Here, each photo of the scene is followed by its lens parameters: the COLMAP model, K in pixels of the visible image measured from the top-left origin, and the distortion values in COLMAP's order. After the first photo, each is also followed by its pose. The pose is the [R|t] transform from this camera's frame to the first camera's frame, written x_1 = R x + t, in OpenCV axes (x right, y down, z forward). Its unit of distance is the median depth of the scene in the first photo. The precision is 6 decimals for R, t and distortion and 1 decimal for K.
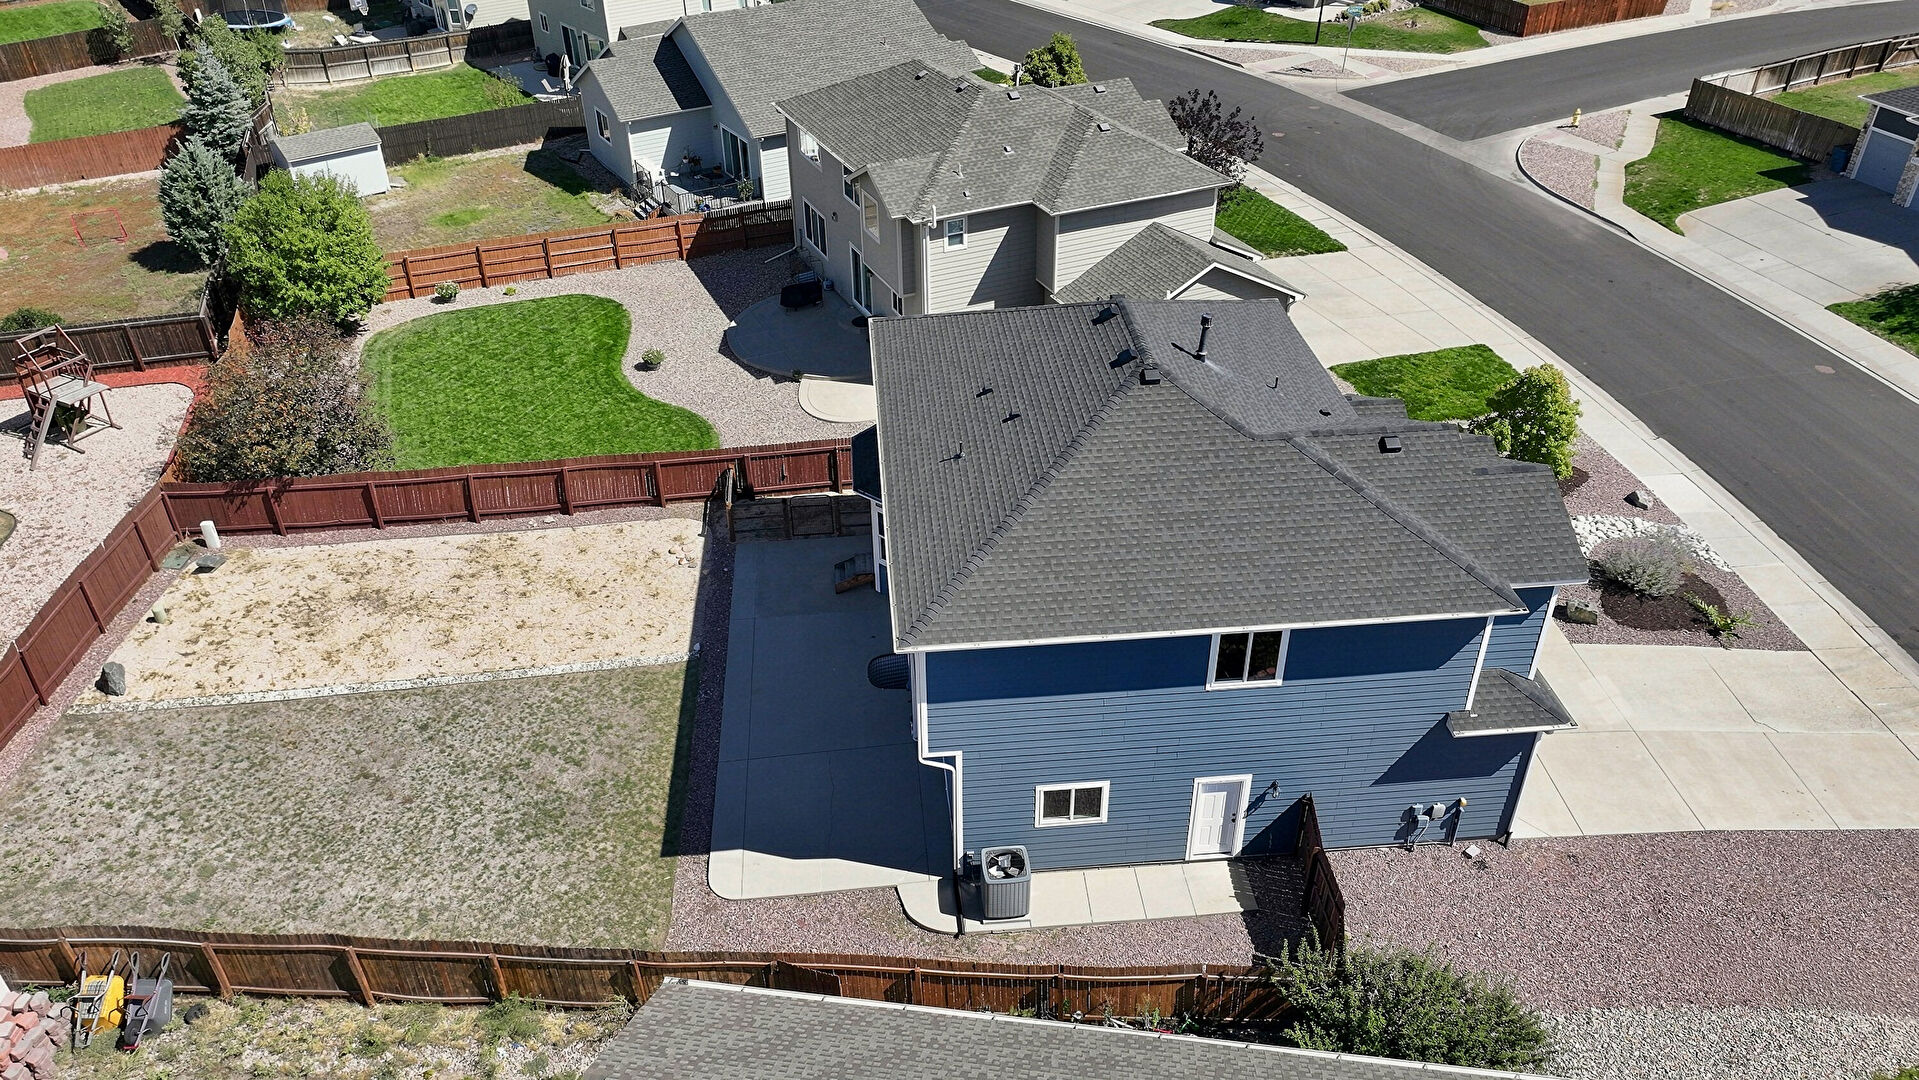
lens RADIAL K [[1342.5, 0, 960.9], [0, 1342.5, 528.9], [0, 0, 1]] dist [0.007296, 0.005943]
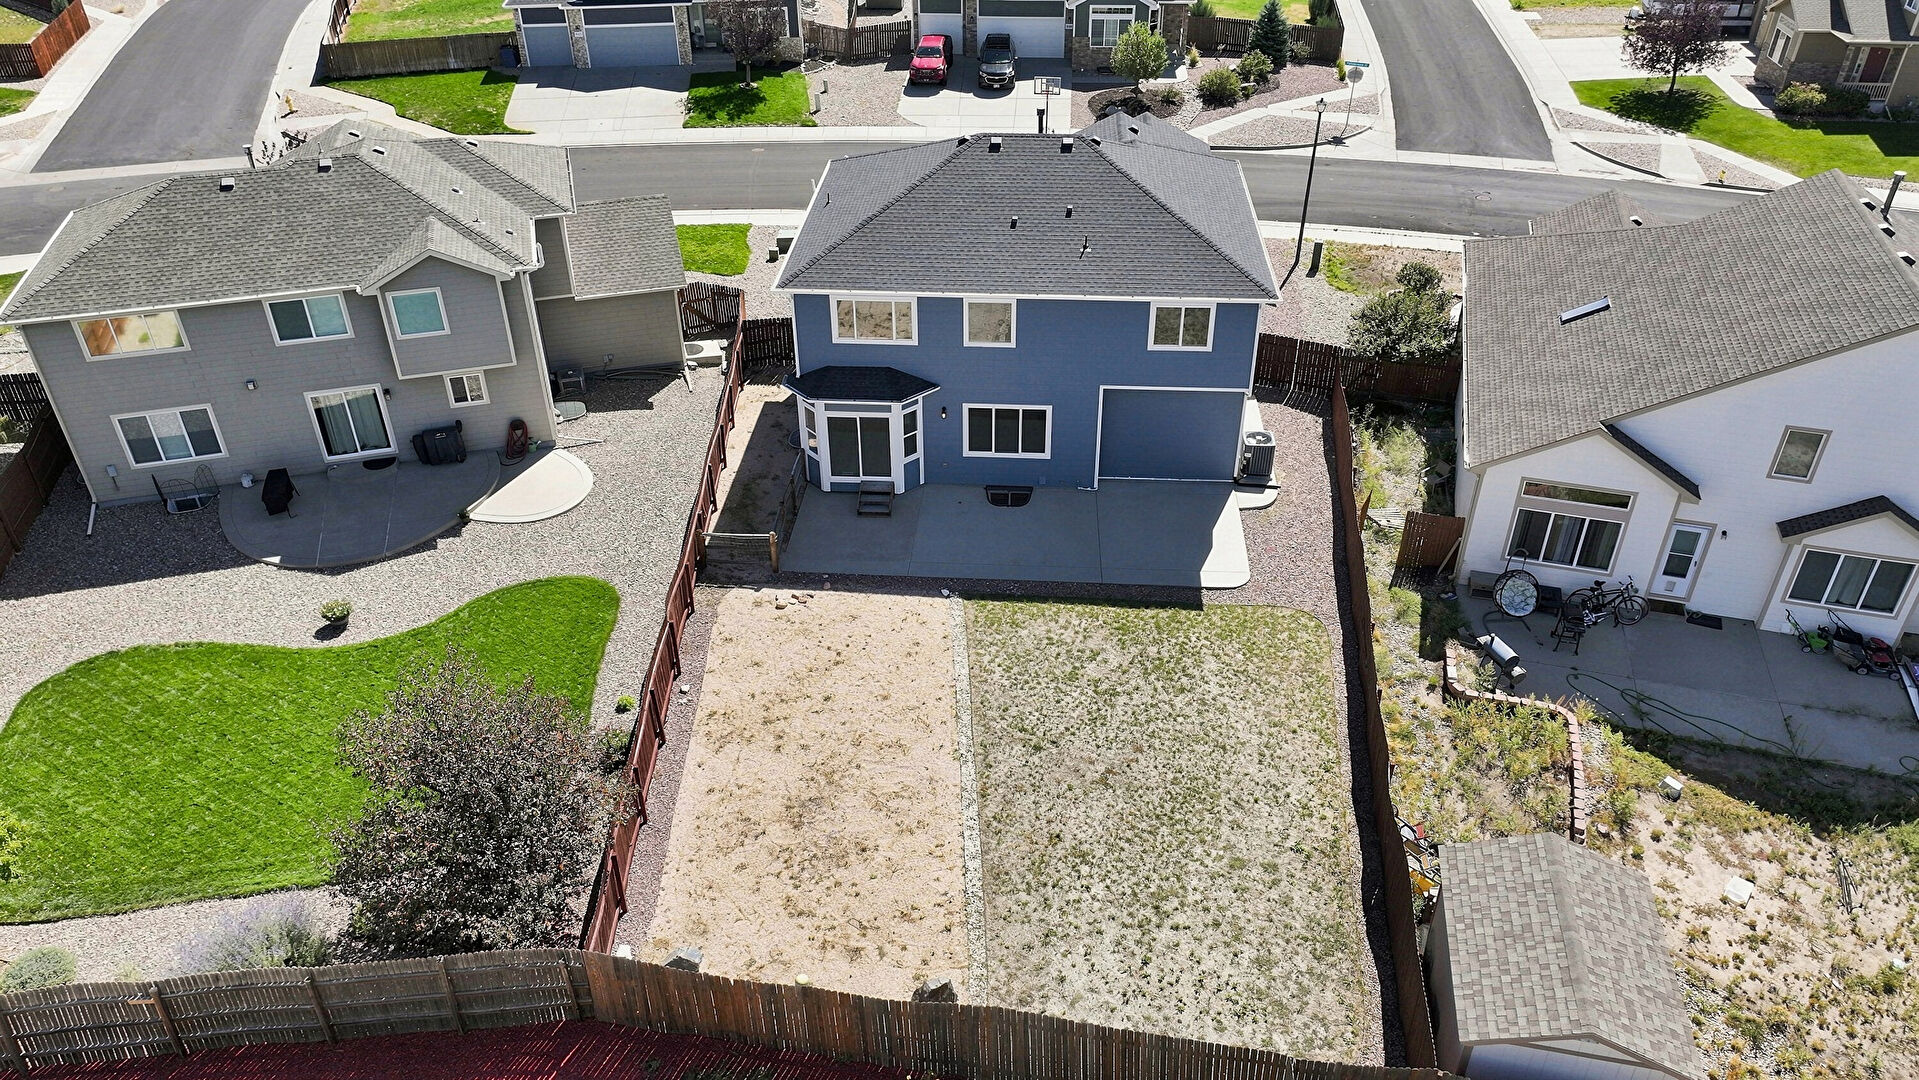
lens RADIAL K [[1342.5, 0, 960.9], [0, 1342.5, 528.9], [0, 0, 1]] dist [0.007296, 0.005943]
pose [[0.157333, -0.542176, 0.825404, -0.747986], [0.550702, 0.741959, 0.382393, -0.249969], [-0.819740, 0.394389, 0.415312, 0.379043]]
